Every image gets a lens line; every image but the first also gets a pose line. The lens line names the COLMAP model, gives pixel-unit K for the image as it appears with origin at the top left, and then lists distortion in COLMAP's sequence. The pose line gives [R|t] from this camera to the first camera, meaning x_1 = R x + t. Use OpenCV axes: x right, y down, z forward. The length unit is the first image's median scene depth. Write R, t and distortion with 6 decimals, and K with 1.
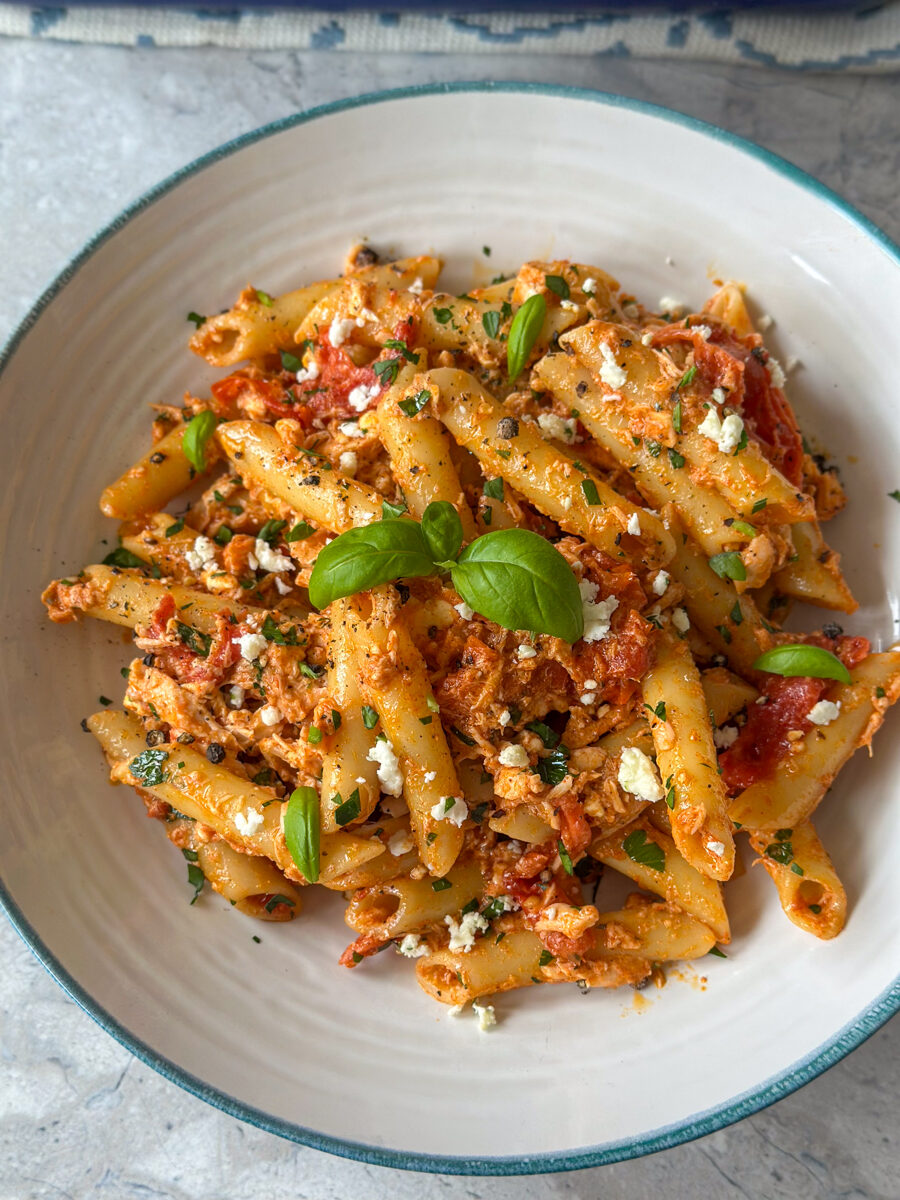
lens RADIAL K [[1731.3, 0, 448.6], [0, 1731.3, 604.3], [0, 0, 1]] dist [0.025402, 0.000000]
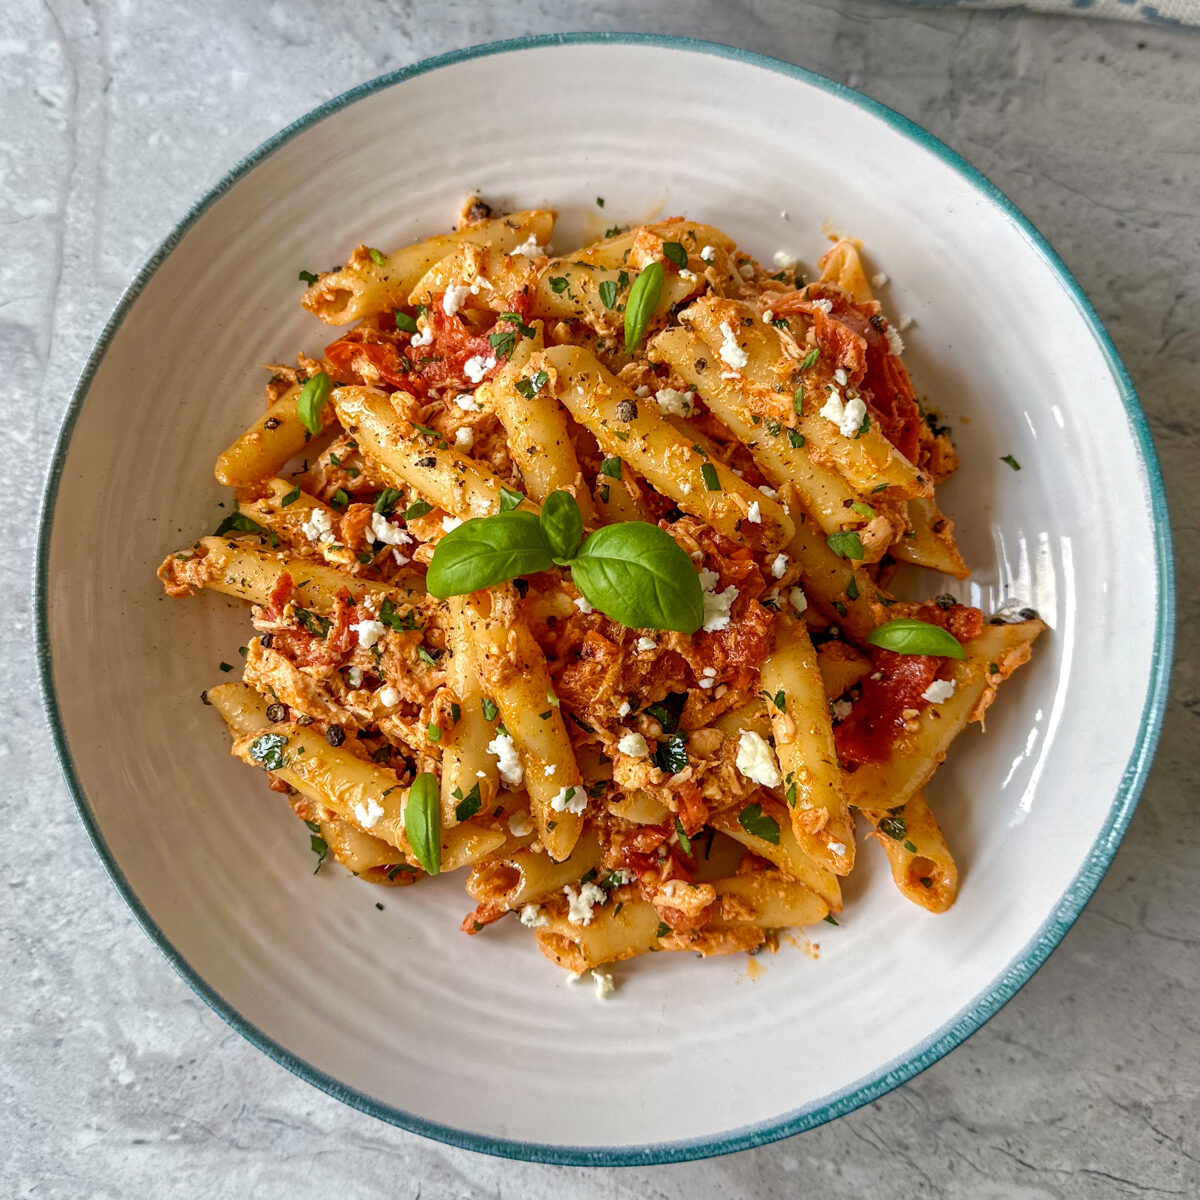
lens RADIAL K [[1374.9, 0, 568.3], [0, 1374.9, 474.2], [0, 0, 1]] dist [0.000105, 0.000000]
pose [[0.999766, -0.005154, 0.020988, -0.015363], [0.002680, 0.993217, 0.116249, -0.155885], [-0.021445, -0.116165, 0.992998, 0.221919]]
